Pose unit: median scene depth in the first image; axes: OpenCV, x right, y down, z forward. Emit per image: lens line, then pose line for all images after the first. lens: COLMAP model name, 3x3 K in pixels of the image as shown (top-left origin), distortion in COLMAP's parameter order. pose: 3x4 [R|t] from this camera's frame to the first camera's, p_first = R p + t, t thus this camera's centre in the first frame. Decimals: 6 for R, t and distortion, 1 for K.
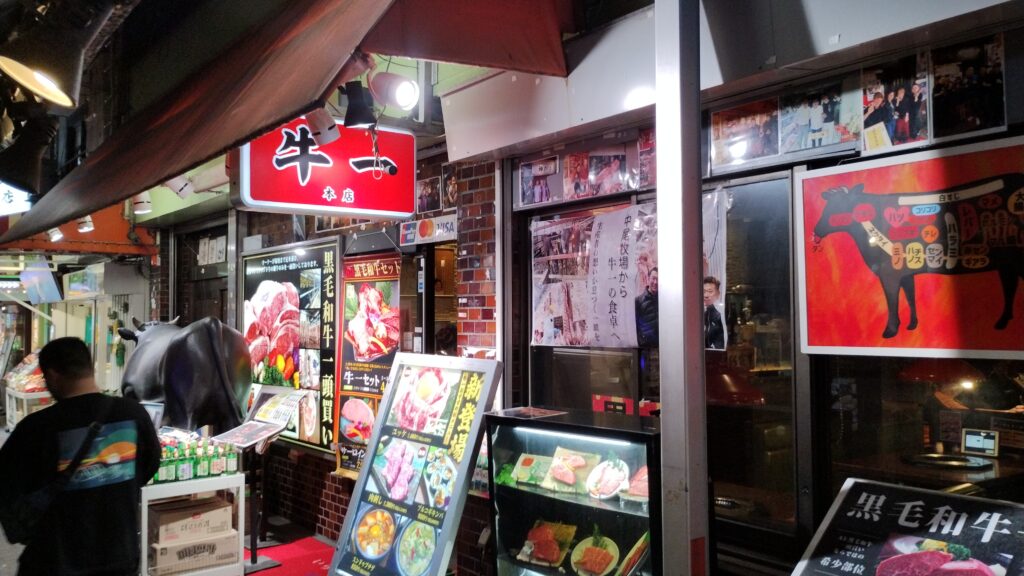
lens RADIAL K [[846.5, 0, 510.9], [0, 846.5, 286.1], [0, 0, 1]] dist [0.036134, -0.001810]
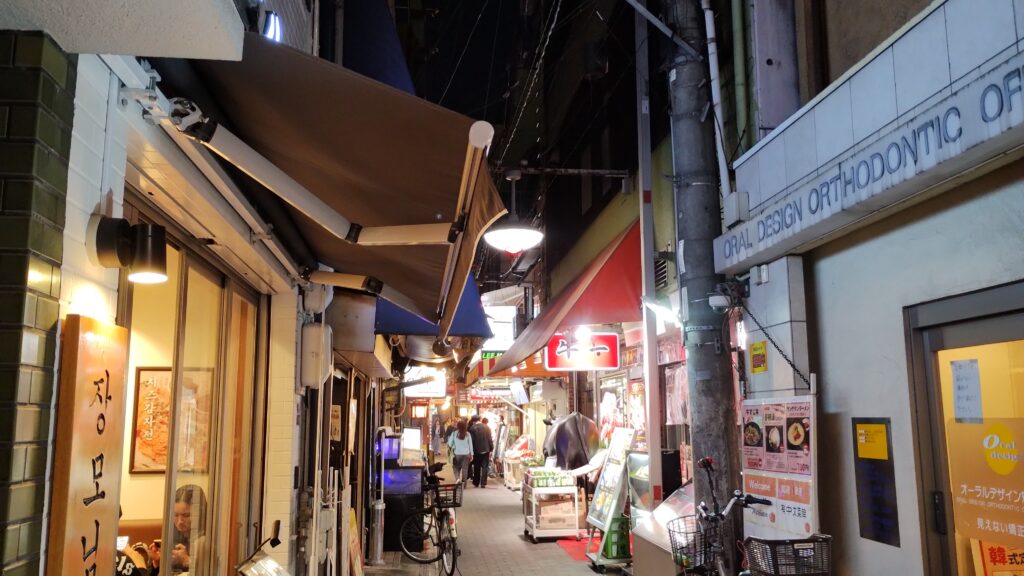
lens RADIAL K [[846.5, 0, 512.2], [0, 846.5, 287.2], [0, 0, 1]] dist [0.036134, -0.001810]
pose [[0.851607, -0.083478, -0.517492, 0.550457], [0.025964, 0.992743, -0.117416, -0.024322], [0.523538, 0.086556, 0.847594, -0.741948]]
